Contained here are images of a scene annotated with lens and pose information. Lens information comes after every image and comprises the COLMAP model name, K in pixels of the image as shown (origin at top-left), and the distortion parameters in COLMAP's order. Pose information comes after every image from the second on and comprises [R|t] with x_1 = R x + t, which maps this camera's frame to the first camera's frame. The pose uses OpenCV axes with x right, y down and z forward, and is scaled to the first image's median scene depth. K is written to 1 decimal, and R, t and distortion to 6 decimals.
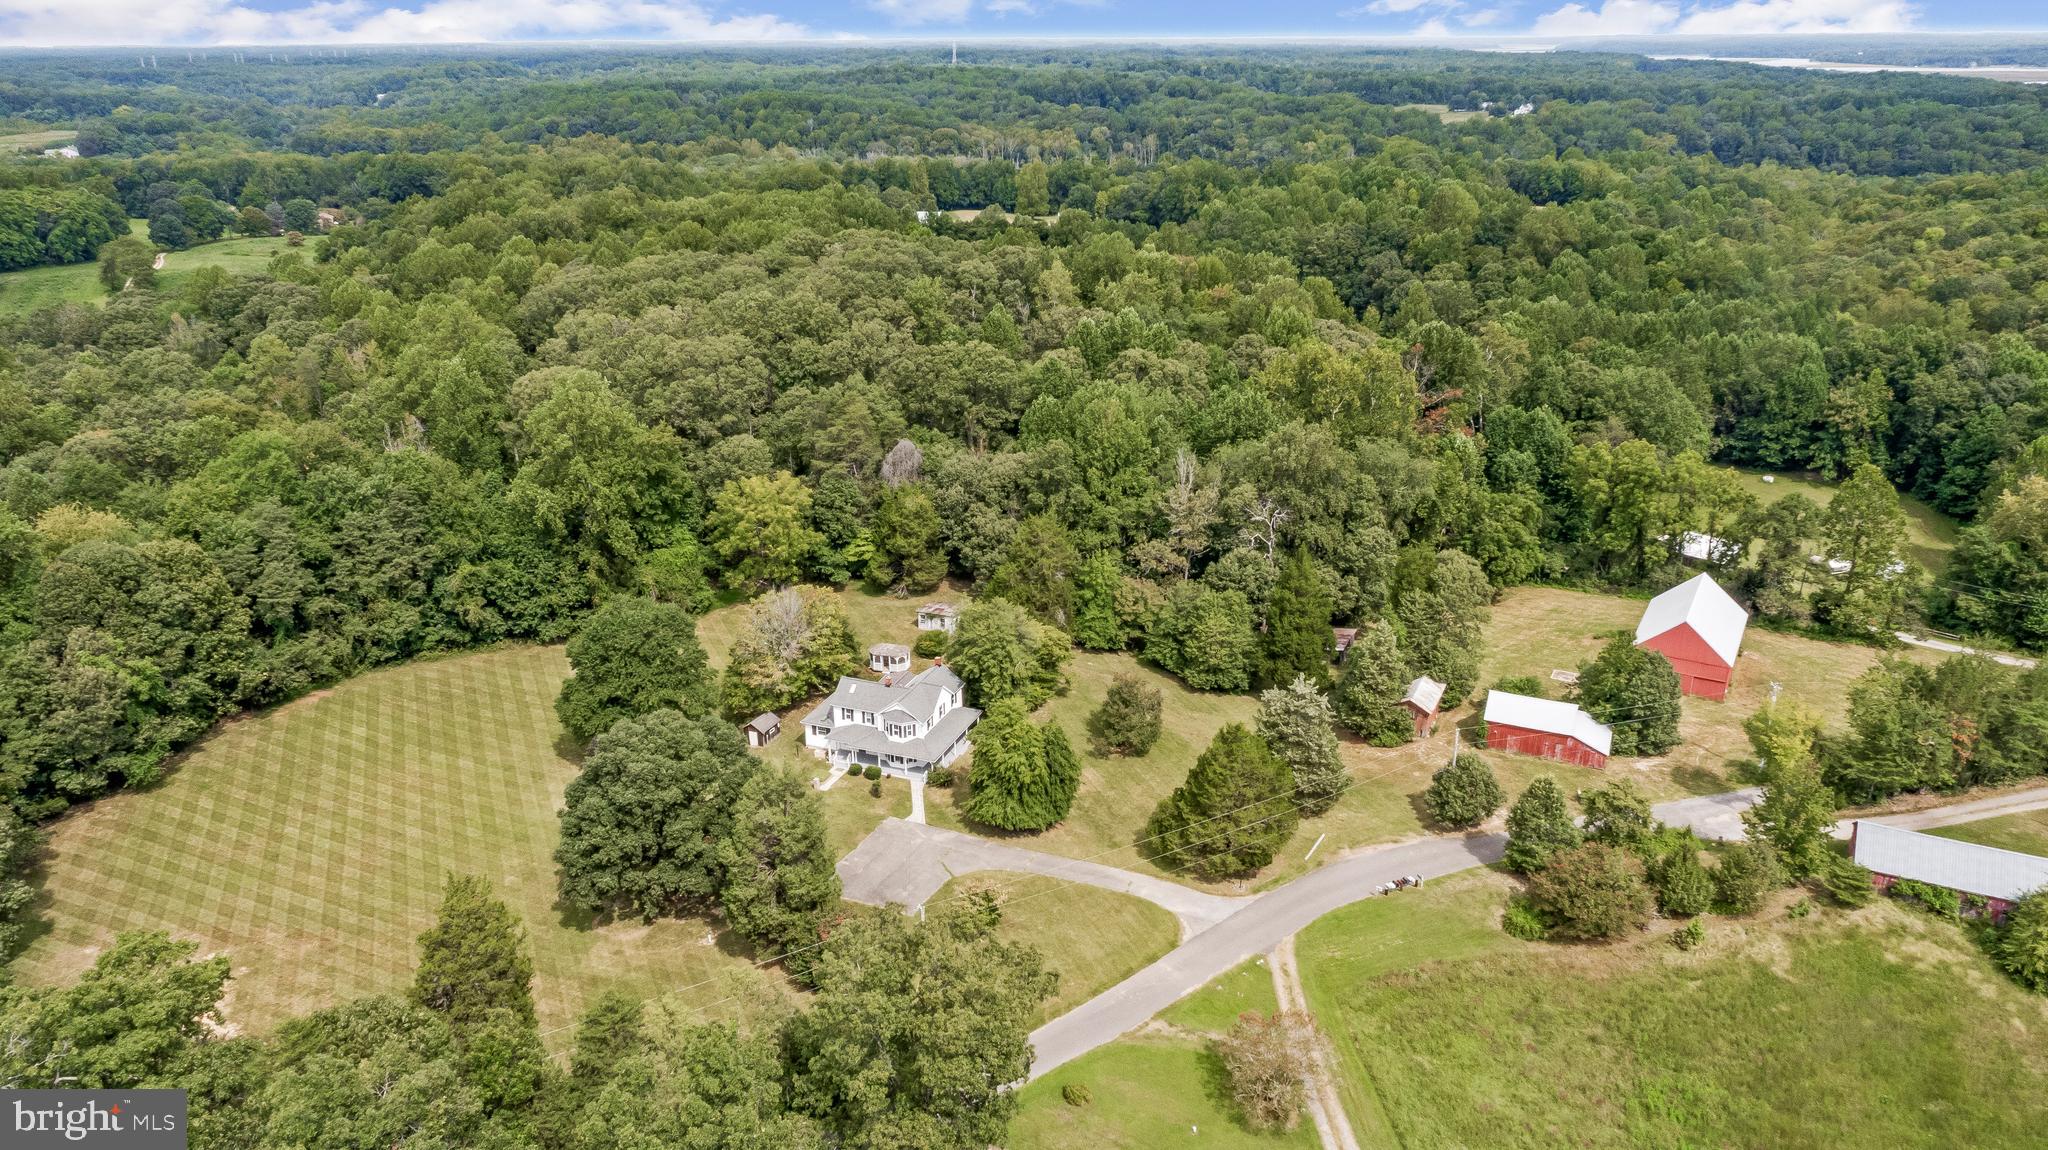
lens RADIAL K [[1403.8, 0, 1017.6], [0, 1403.8, 533.0], [0, 0, 1]] dist [-0.000906, 0.003165]
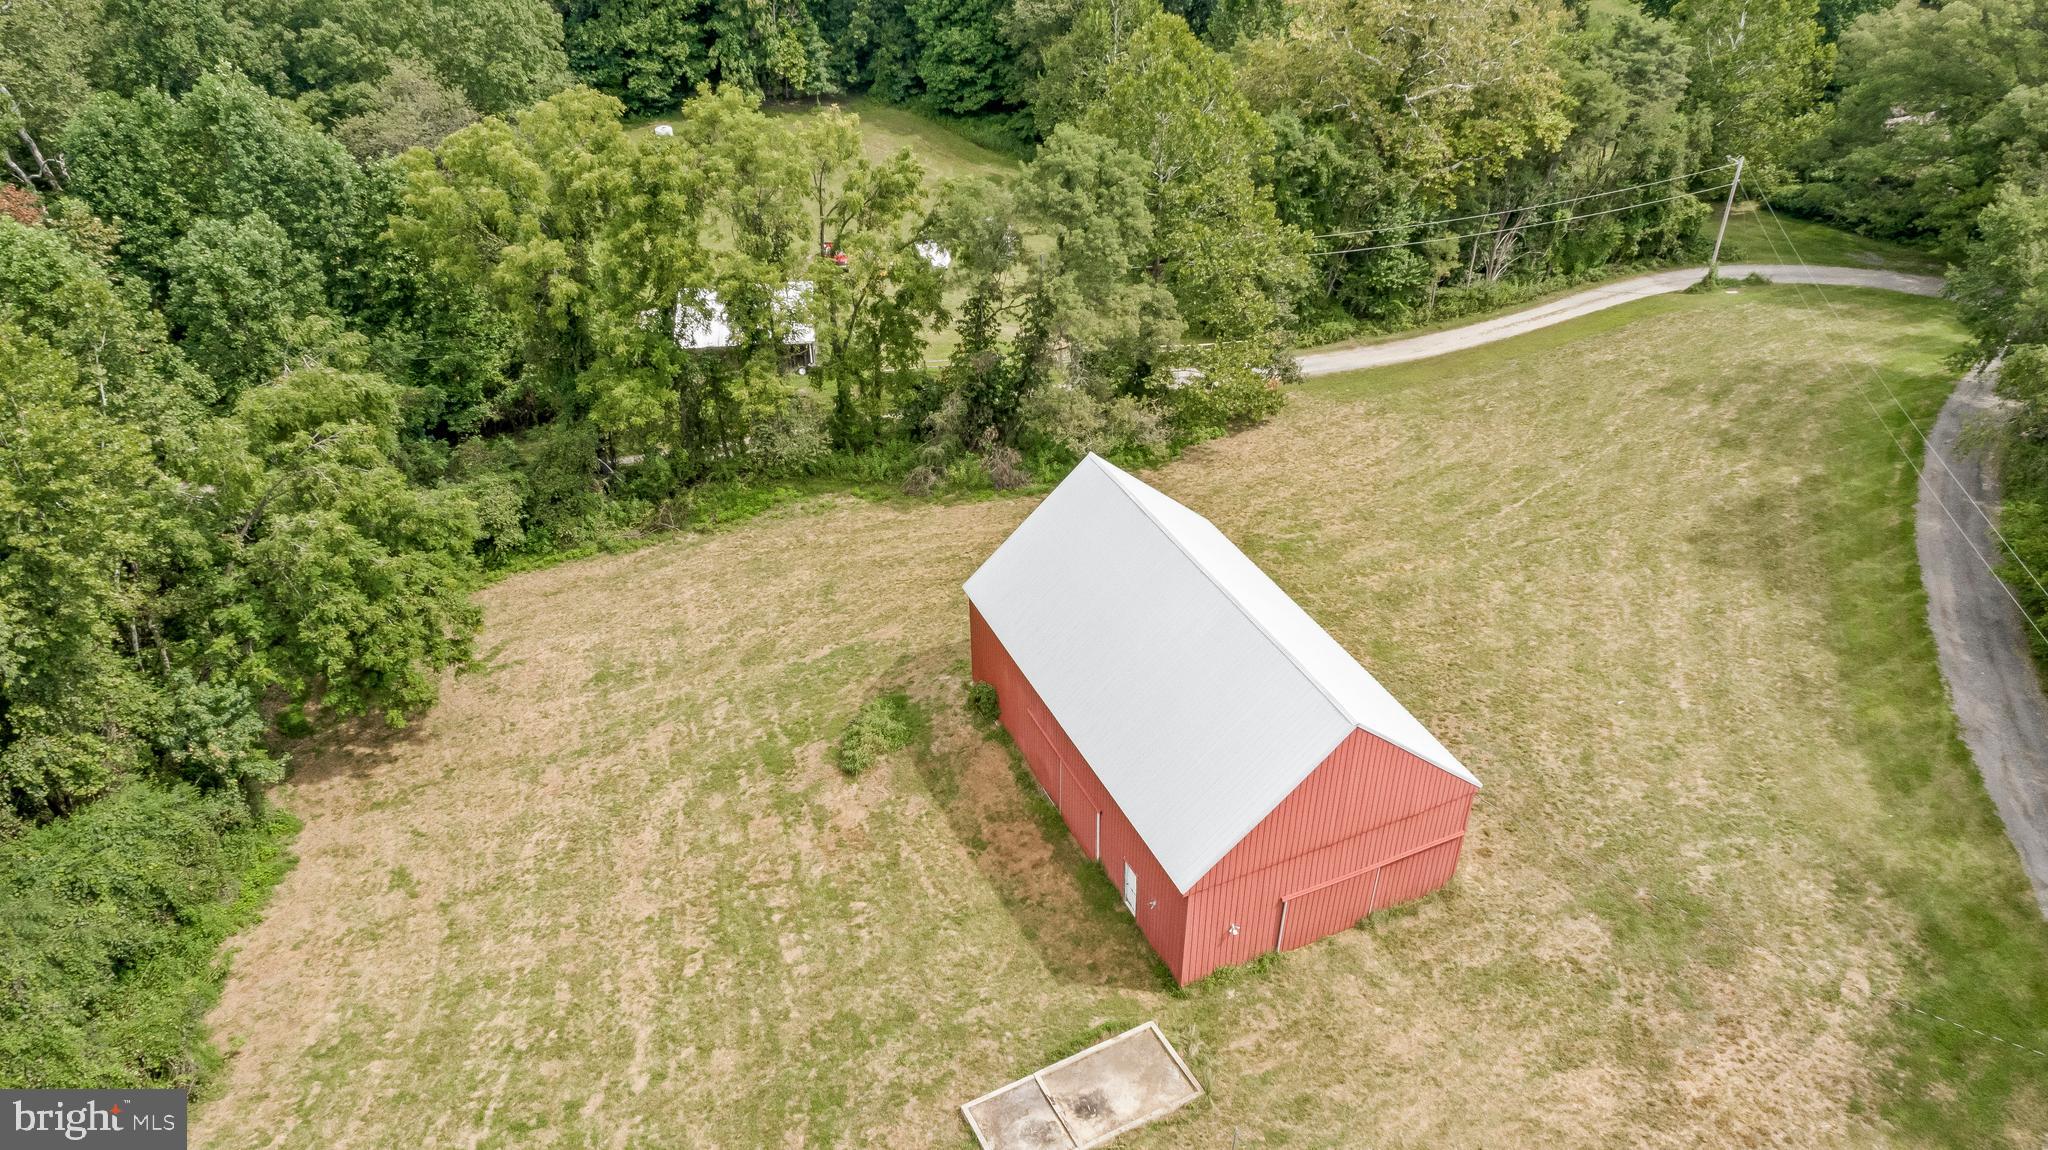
lens RADIAL K [[1403.8, 0, 1017.6], [0, 1403.8, 533.0], [0, 0, 1]] dist [-0.000906, 0.003165]
pose [[0.580137, -0.435050, 0.688602, 0.211537], [0.276997, 0.900398, 0.335494, -0.050747], [-0.765973, -0.003892, 0.642861, 0.655282]]
